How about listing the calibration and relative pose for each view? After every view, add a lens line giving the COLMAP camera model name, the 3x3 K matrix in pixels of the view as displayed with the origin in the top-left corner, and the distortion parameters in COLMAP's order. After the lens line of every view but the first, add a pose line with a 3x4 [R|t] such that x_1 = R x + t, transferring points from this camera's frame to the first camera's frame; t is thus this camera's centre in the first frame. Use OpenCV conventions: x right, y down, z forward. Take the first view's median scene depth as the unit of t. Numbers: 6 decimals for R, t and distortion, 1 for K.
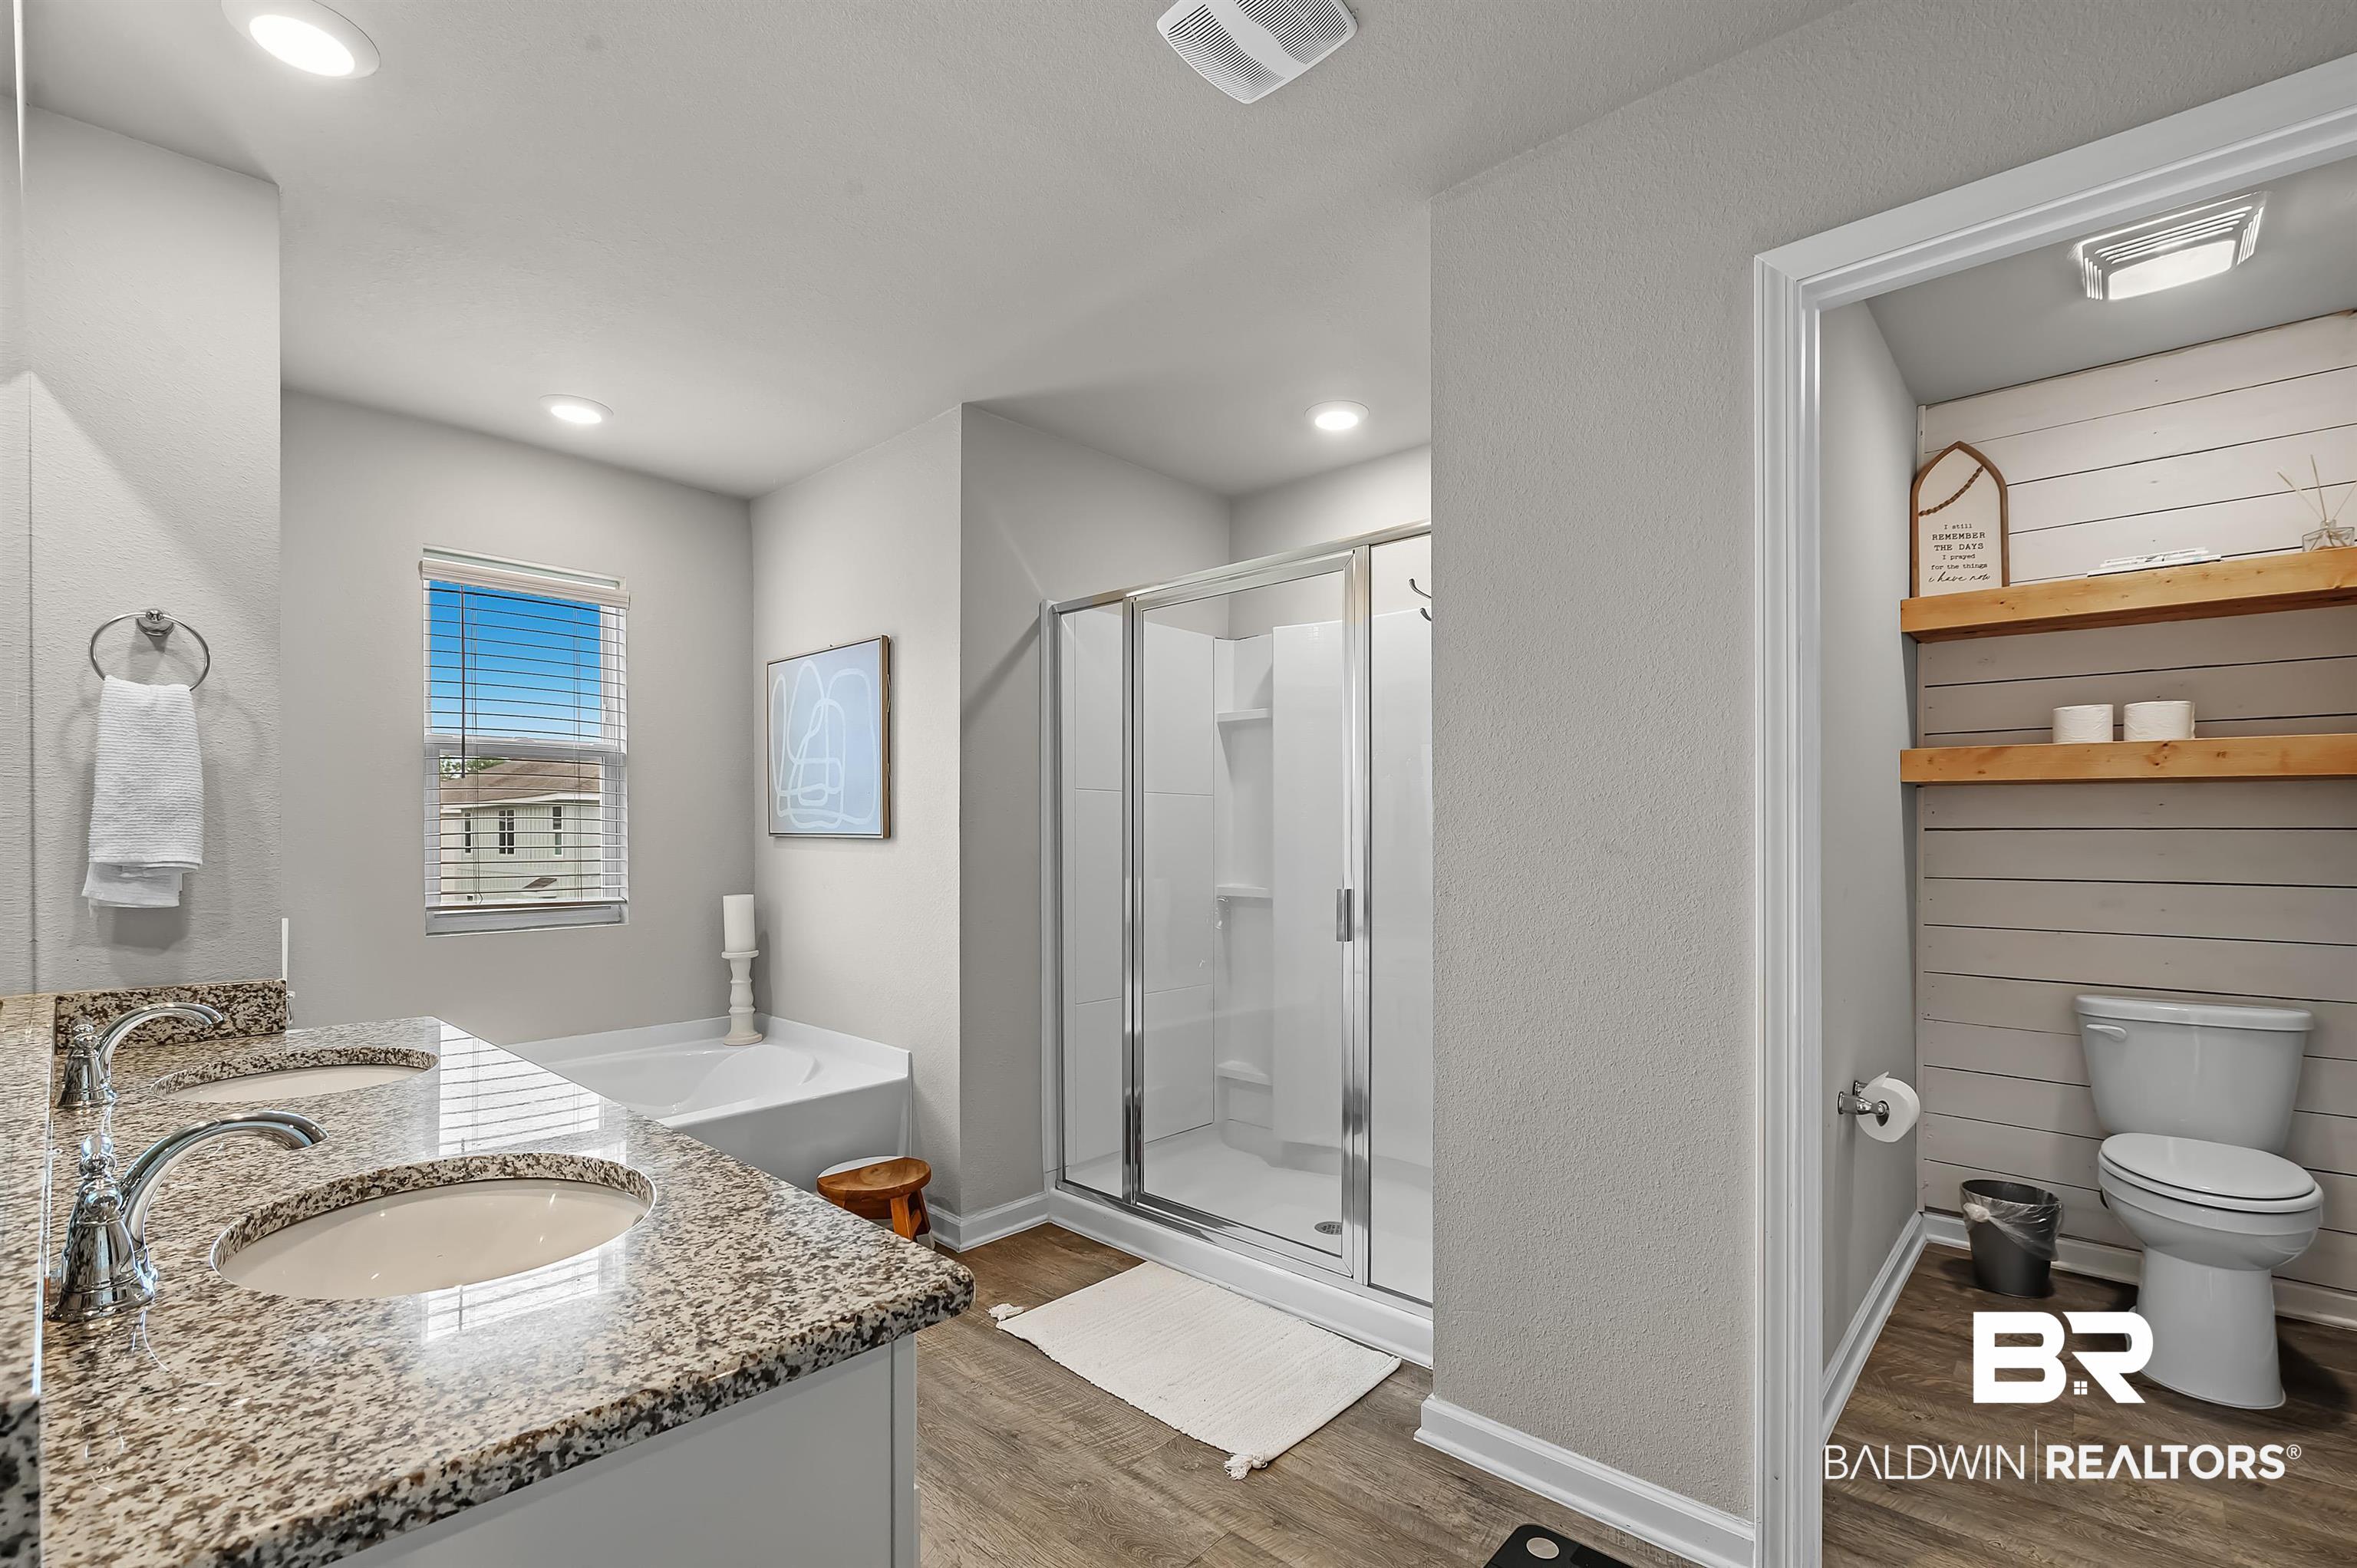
lens RADIAL K [[1063.4, 0, 1186.1], [0, 1063.4, 851.7], [0, 0, 1]] dist [0.003266, -0.006079]
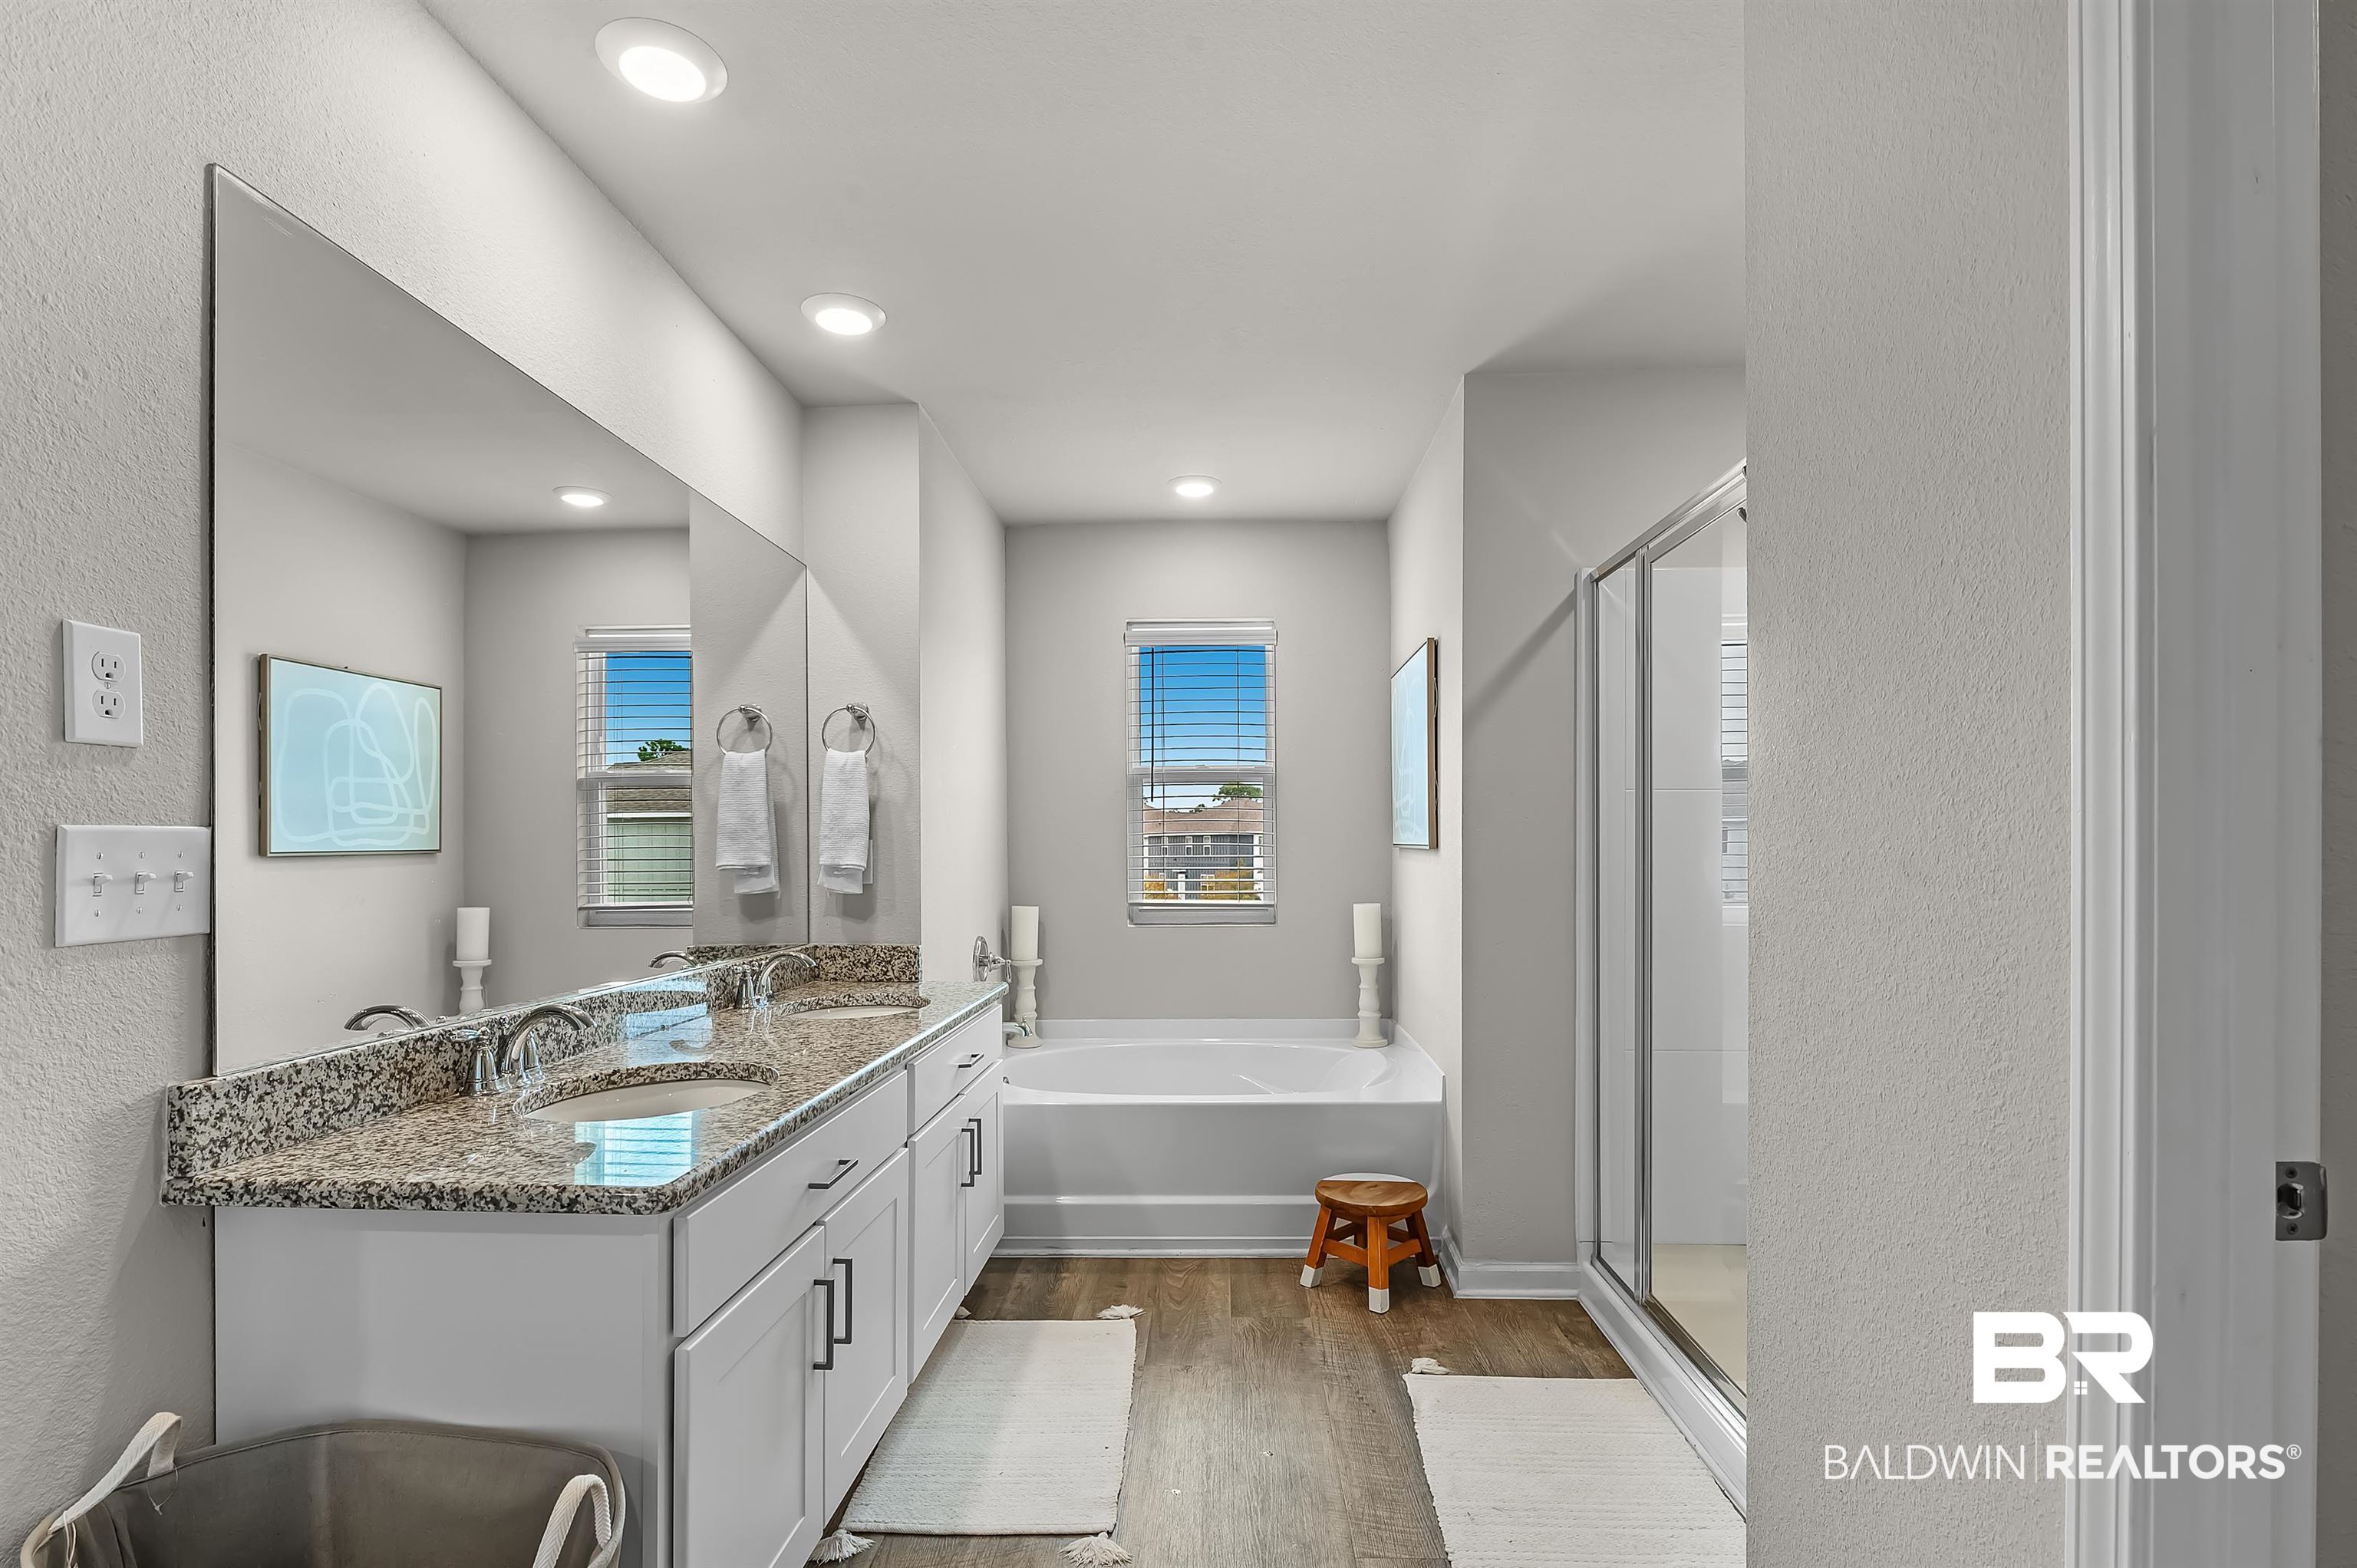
lens RADIAL K [[1132.1, 0, 1174.3], [0, 1132.1, 857.8], [0, 0, 1]] dist [-0.004915, -0.000615]
pose [[0.632364, 0.006222, -0.774646, 0.597914], [-0.008126, 0.999966, 0.001398, -0.006740], [0.774629, 0.005411, 0.632393, 0.289712]]
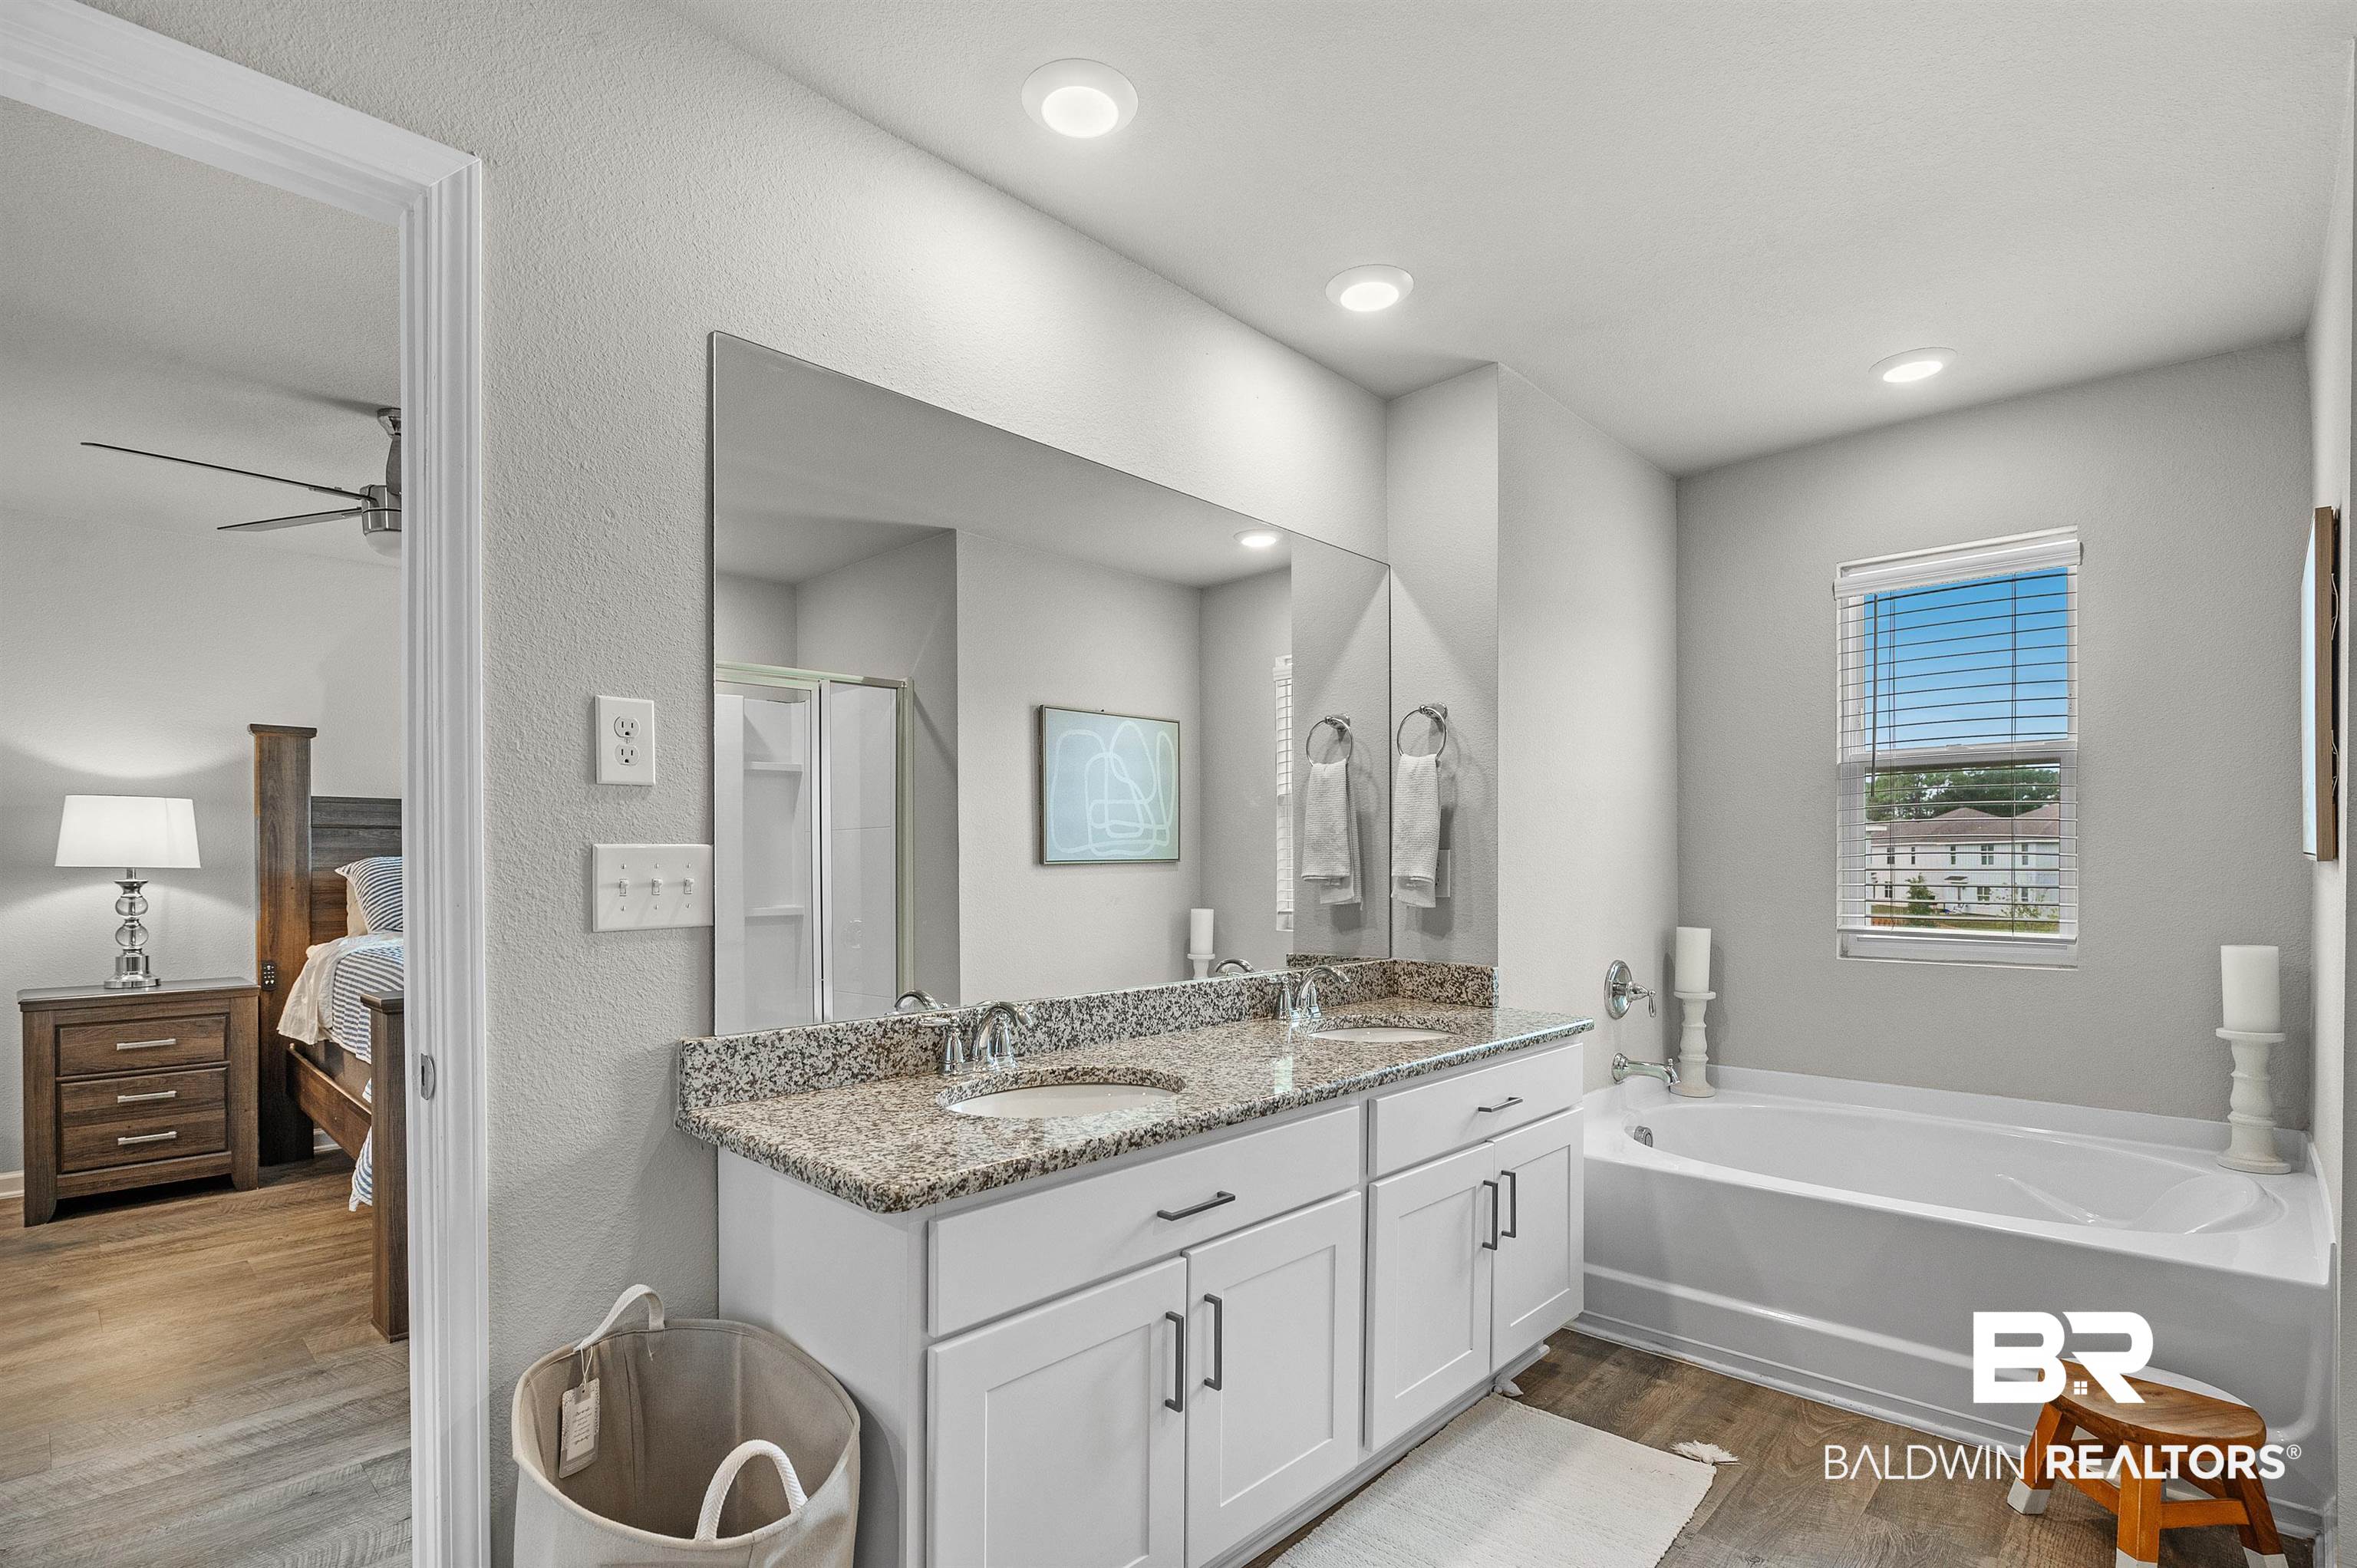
lens RADIAL K [[1123.1, 0, 1178.5], [0, 1123.1, 872.8], [0, 0, 1]] dist [-0.001739, -0.000532]
pose [[-0.036749, 0.014415, -0.999221, 0.570426], [-0.010906, 0.999831, 0.014825, -0.014481], [0.999265, 0.011442, -0.036586, 0.673147]]
